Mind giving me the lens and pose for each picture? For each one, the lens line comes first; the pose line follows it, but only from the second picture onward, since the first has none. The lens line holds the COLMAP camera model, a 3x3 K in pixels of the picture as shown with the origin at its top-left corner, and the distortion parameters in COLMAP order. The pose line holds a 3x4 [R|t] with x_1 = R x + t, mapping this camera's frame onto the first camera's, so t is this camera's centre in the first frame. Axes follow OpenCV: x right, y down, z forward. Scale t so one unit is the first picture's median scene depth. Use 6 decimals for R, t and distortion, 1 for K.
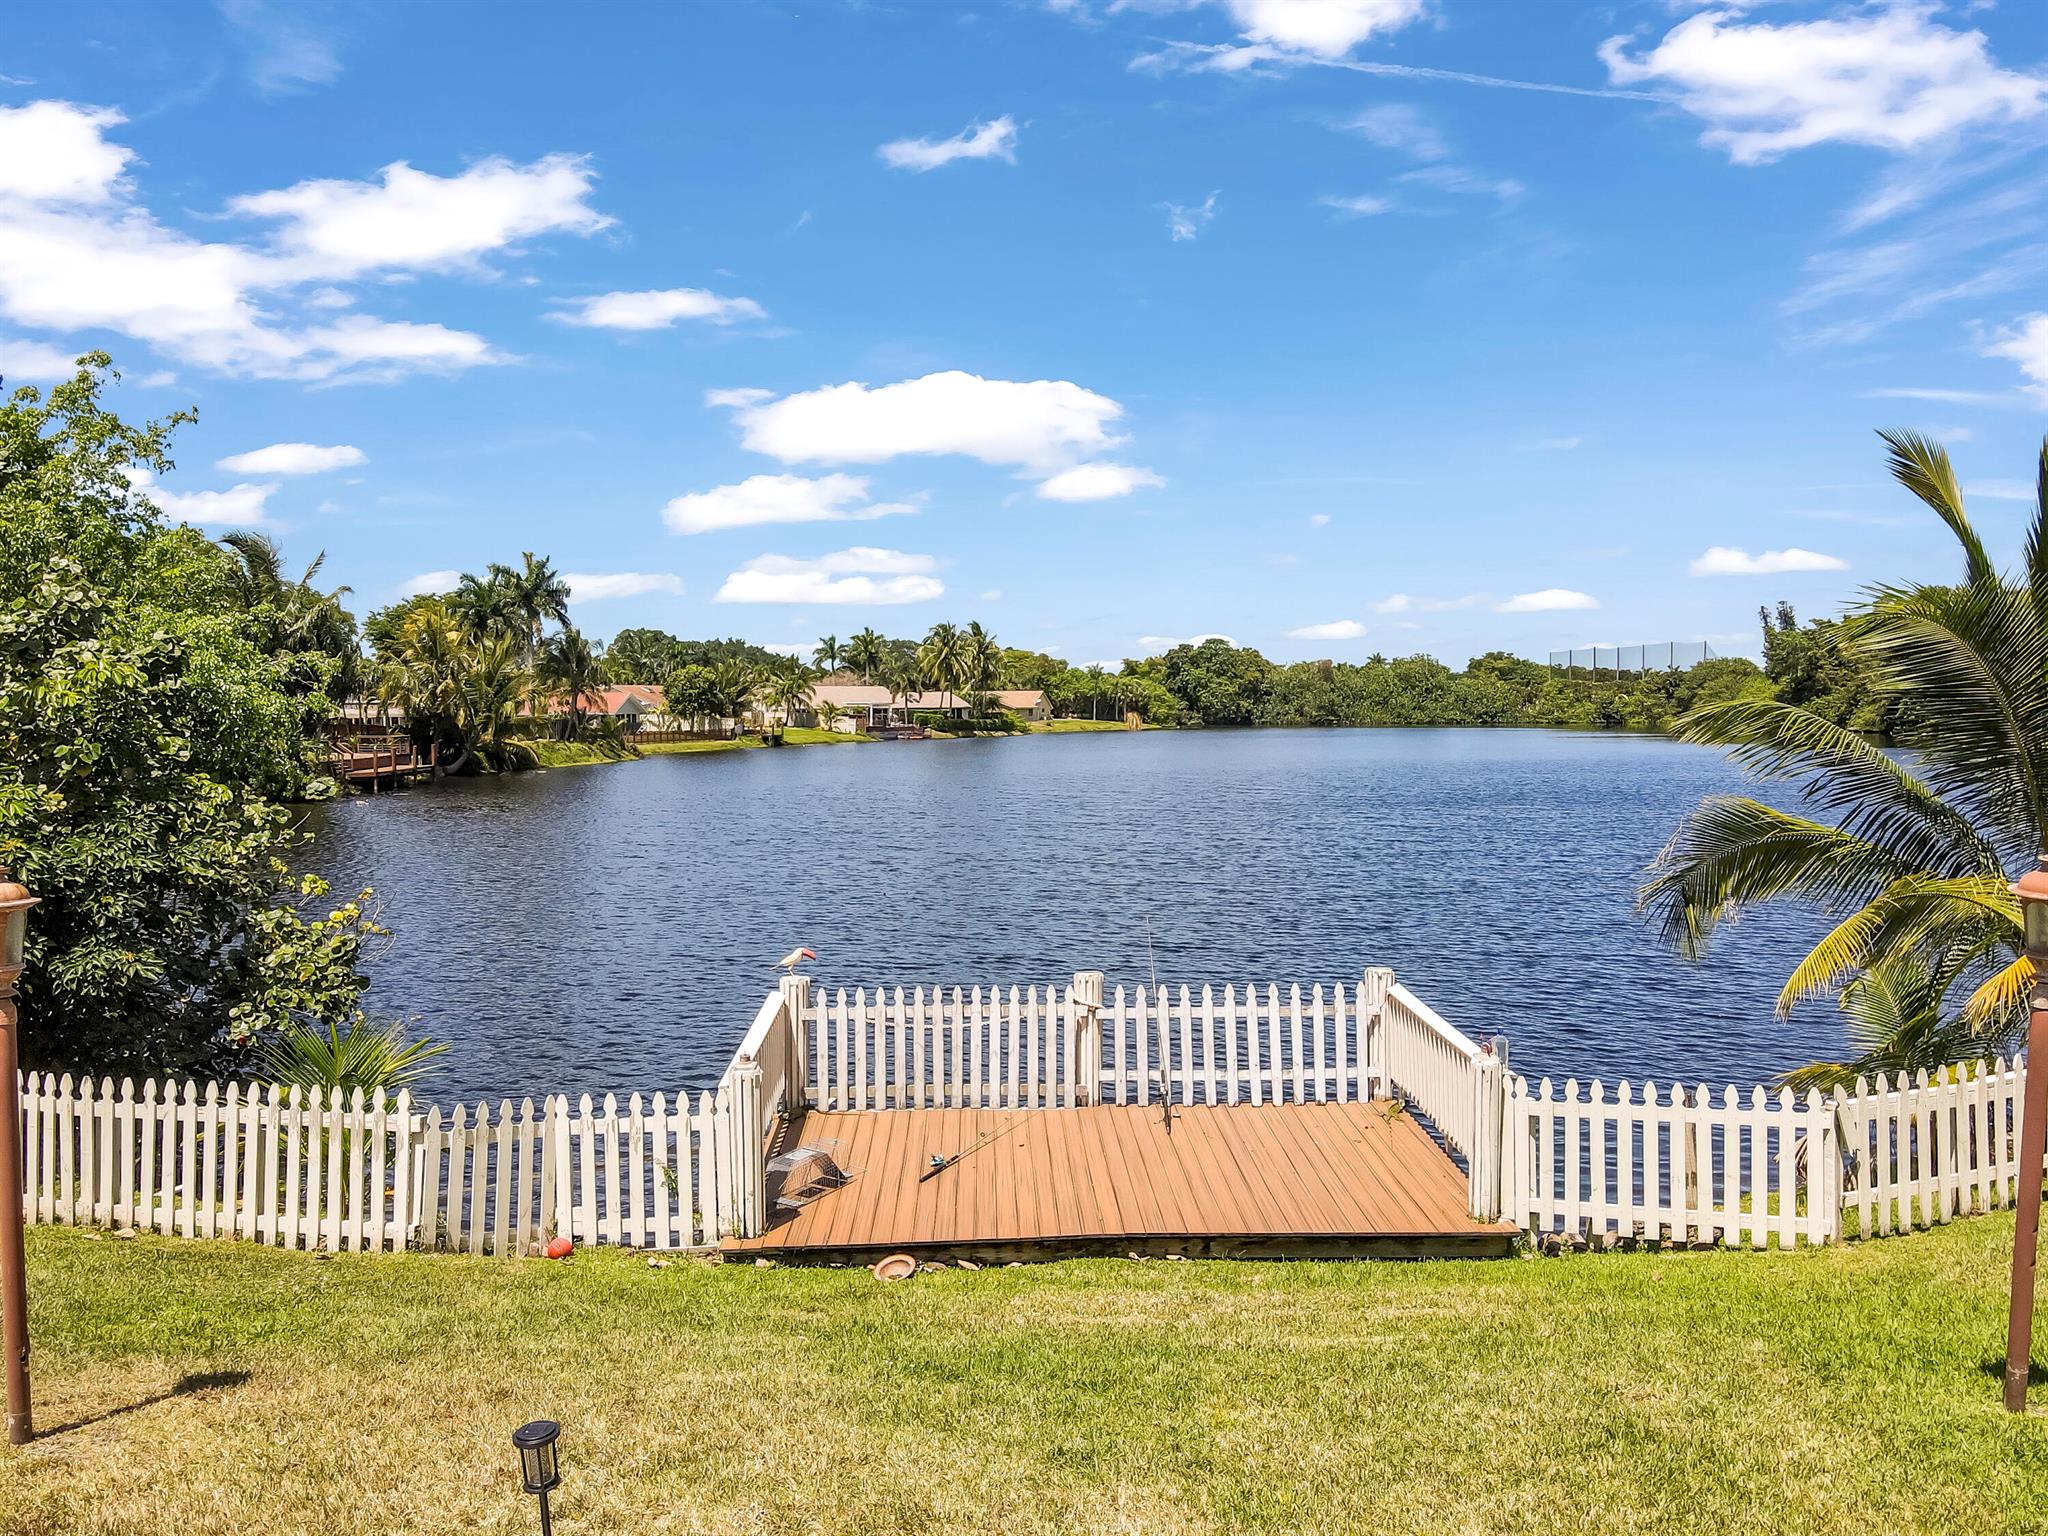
lens RADIAL K [[1534.4, 0, 1019.0], [0, 1534.4, 782.8], [0, 0, 1]] dist [0.006736, 0.010491]
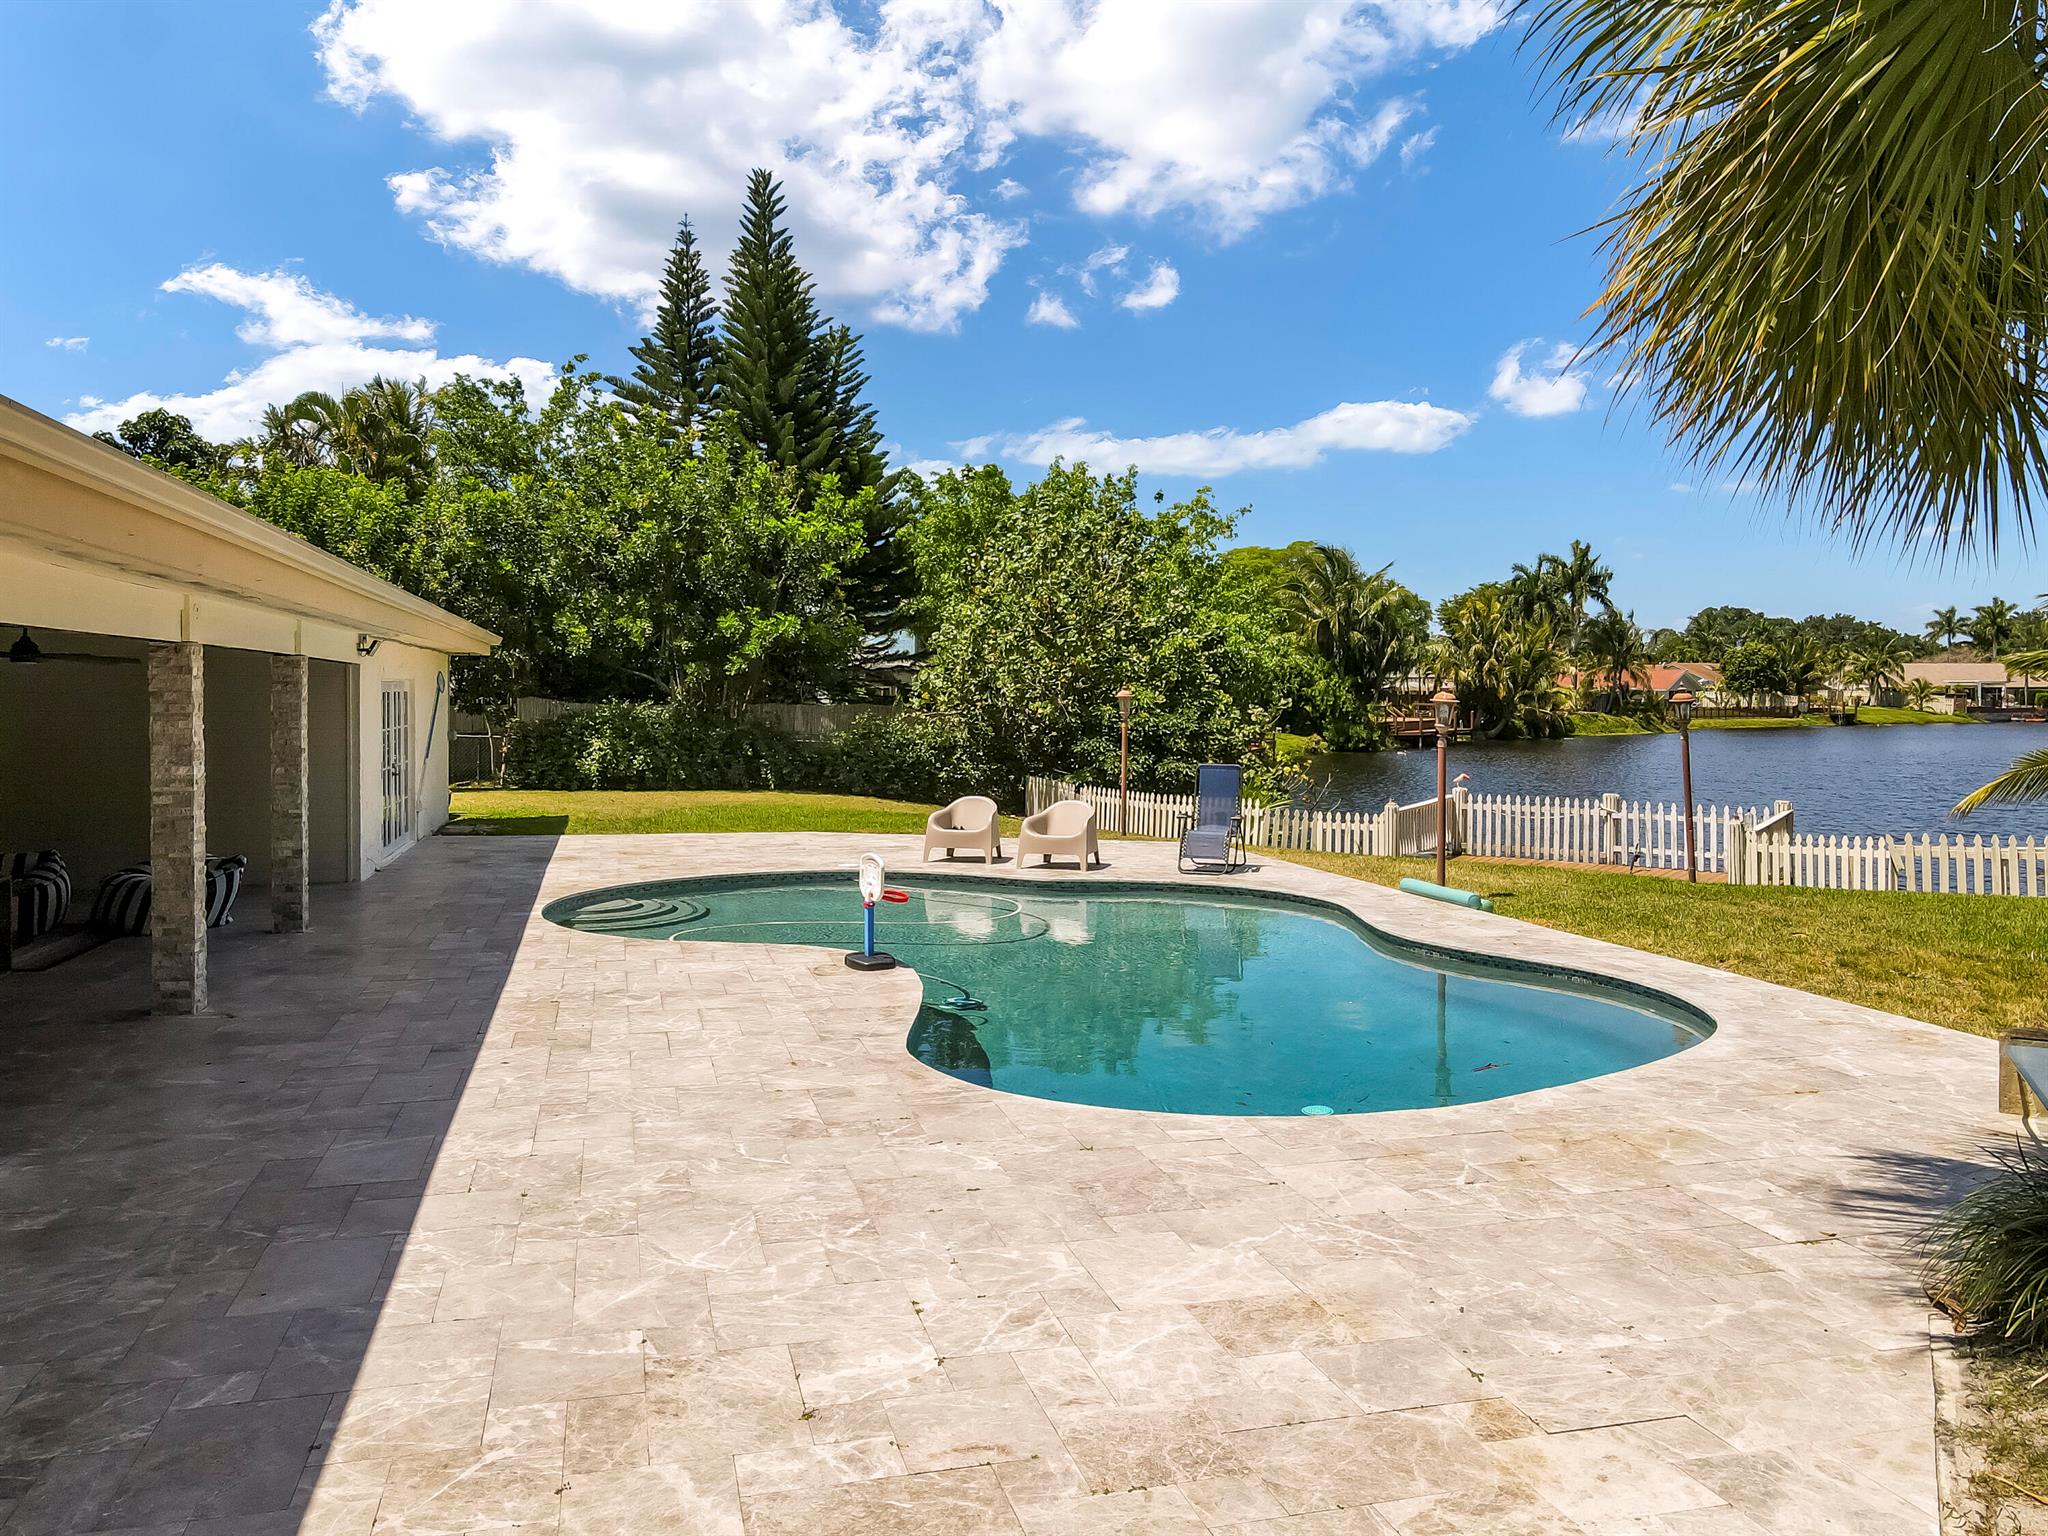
lens RADIAL K [[1534.4, 0, 1019.4], [0, 1534.4, 754.3], [0, 0, 1]] dist [0.006736, 0.010491]
pose [[0.772279, 0.031792, -0.634487, 0.078819], [-0.036028, 0.999331, 0.006221, 0.010343], [0.634261, 0.018054, 0.772908, -0.106604]]
